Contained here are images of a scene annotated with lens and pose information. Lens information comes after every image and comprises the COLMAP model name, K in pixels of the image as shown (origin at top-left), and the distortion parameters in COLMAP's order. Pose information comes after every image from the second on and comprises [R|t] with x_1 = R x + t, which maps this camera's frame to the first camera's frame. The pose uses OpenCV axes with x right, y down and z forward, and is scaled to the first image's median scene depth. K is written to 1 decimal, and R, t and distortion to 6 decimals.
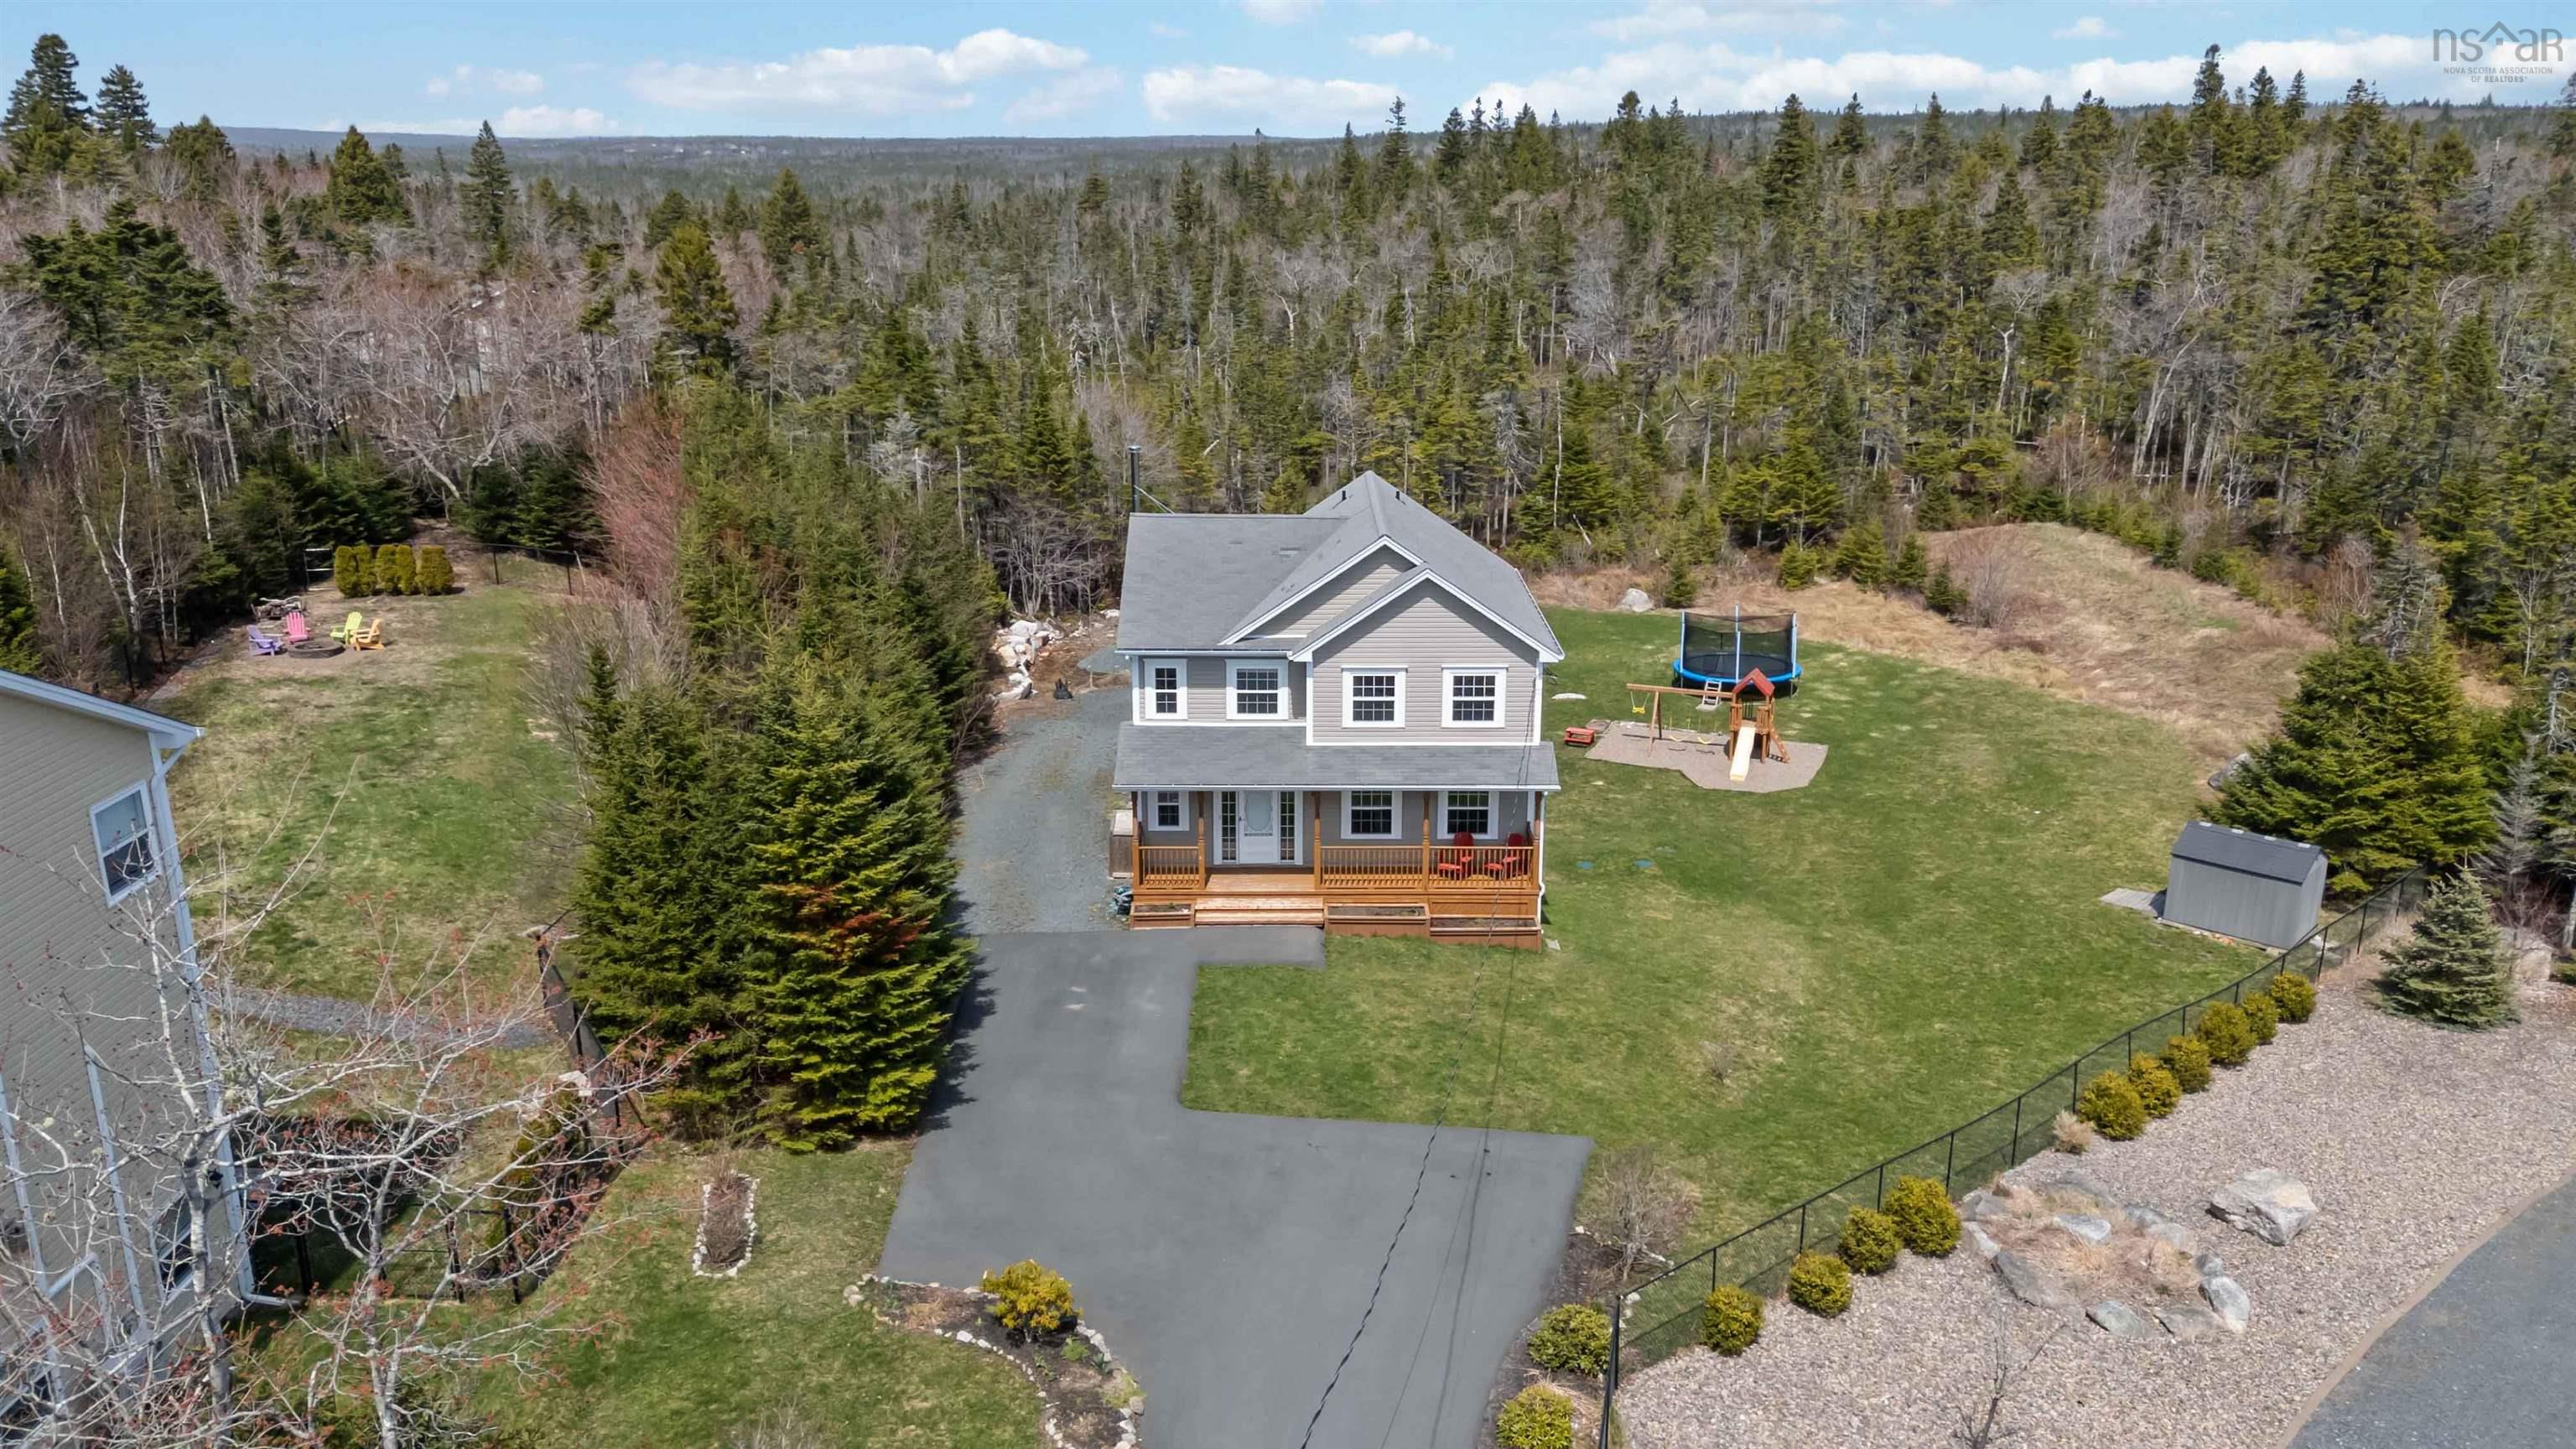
lens RADIAL K [[1871.2, 0, 1292.4], [0, 1871.2, 719.8], [0, 0, 1]] dist [0.078731, -0.071350]
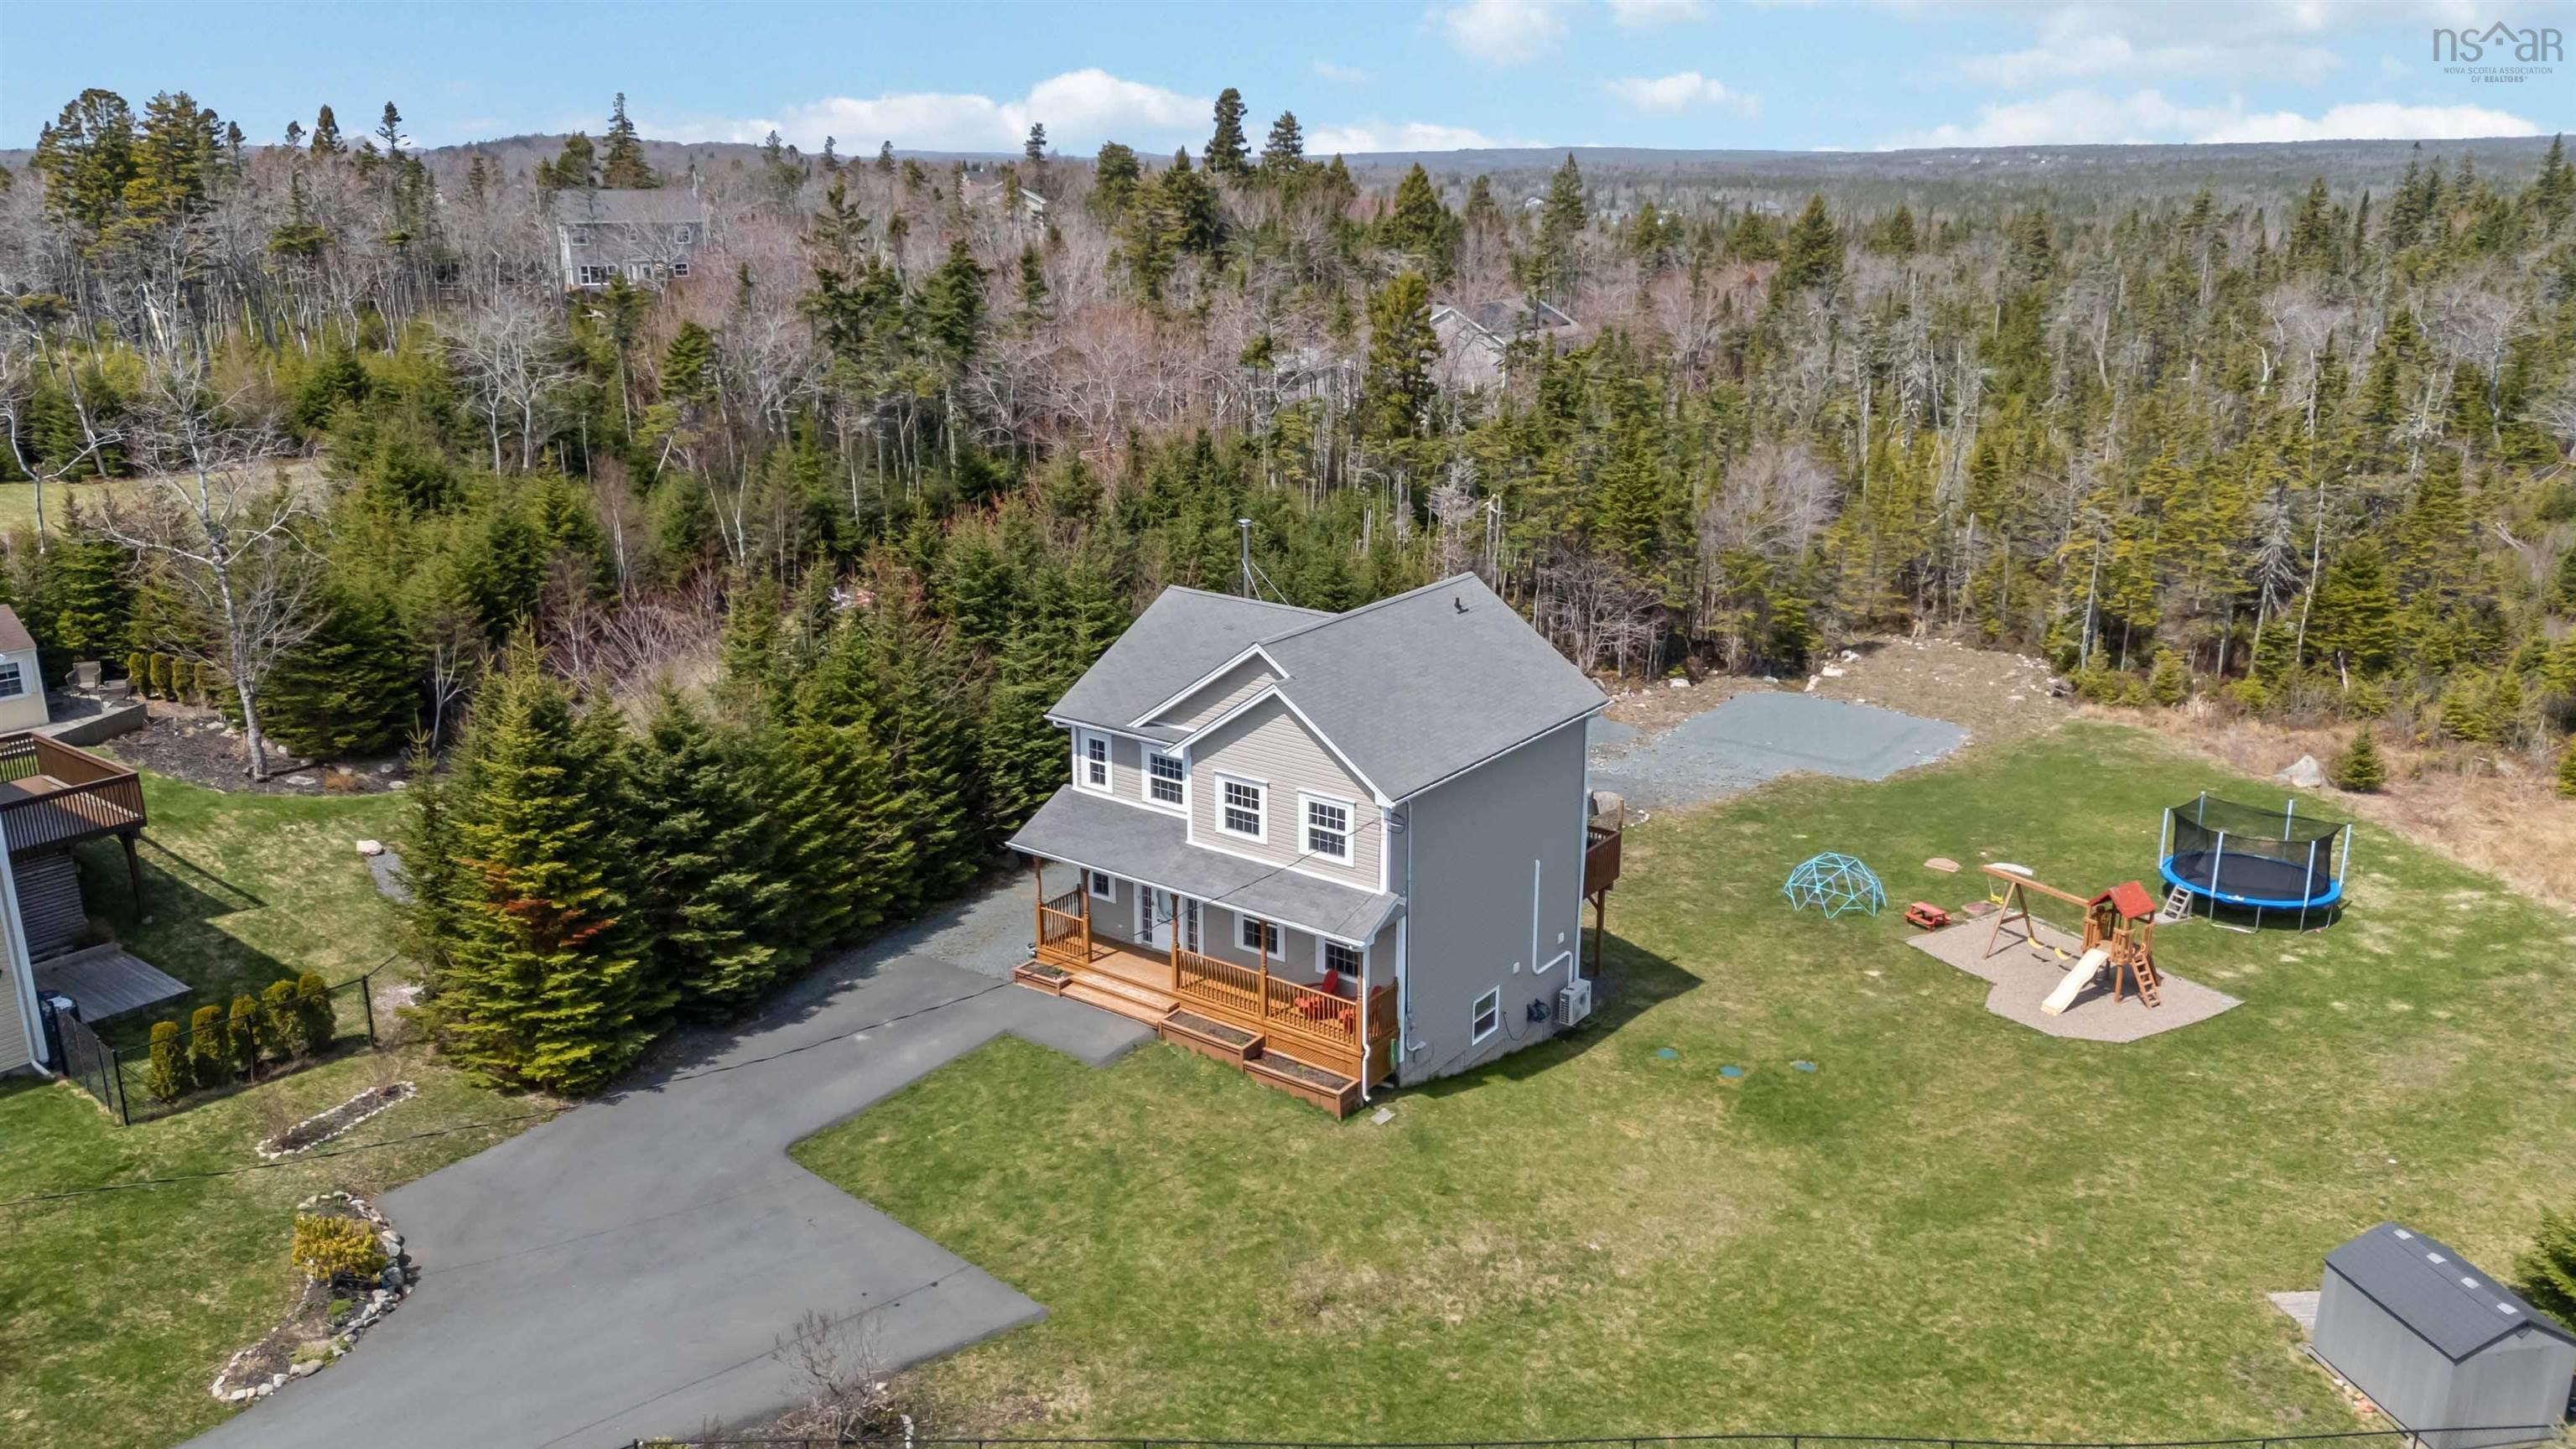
lens RADIAL K [[1871.2, 0, 1303.5], [0, 1871.2, 729.9], [0, 0, 1]] dist [0.078731, -0.071350]
pose [[0.803284, 0.168736, -0.571195, 0.589360], [-0.168835, 0.984202, 0.053304, -0.104020], [0.571165, 0.053620, 0.819082, 0.231007]]
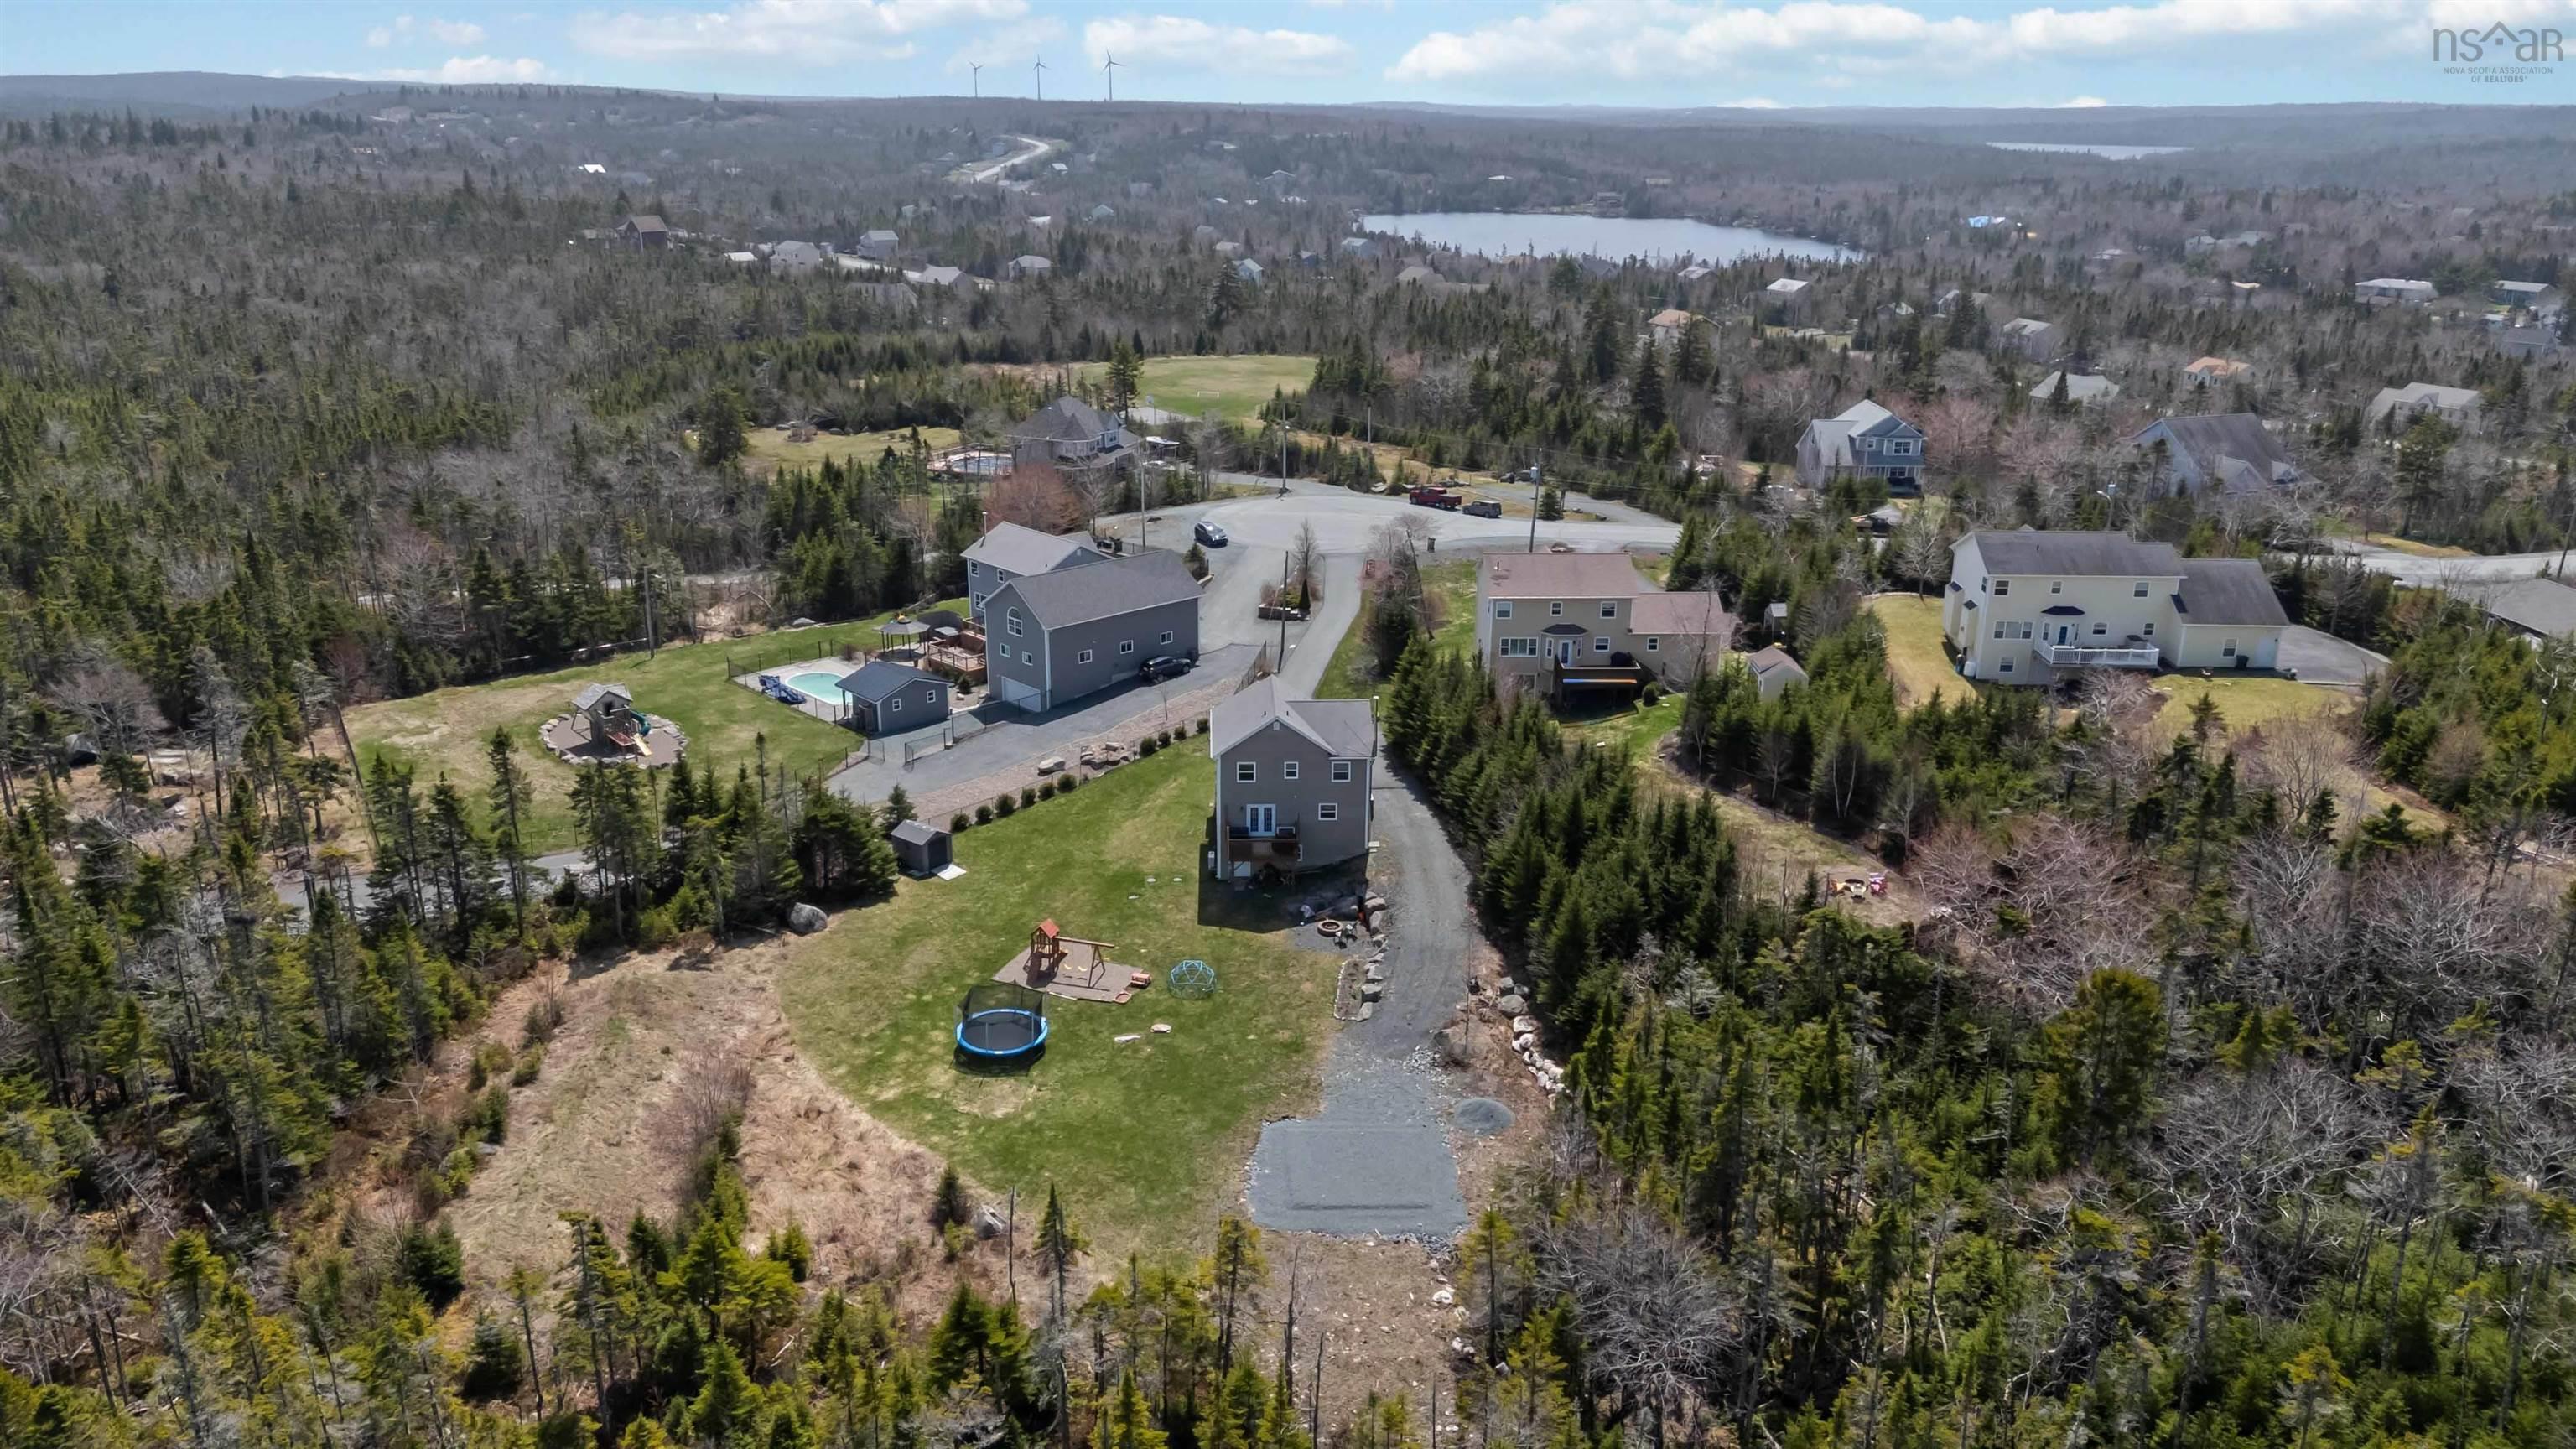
lens RADIAL K [[1871.2, 0, 1300.1], [0, 1871.2, 727.2], [0, 0, 1]] dist [0.078731, -0.071350]
pose [[-0.998853, 0.000234, -0.047875, 0.140188], [-0.027757, 0.811951, 0.583066, -1.654257], [0.039009, 0.583726, -0.811013, 3.256720]]
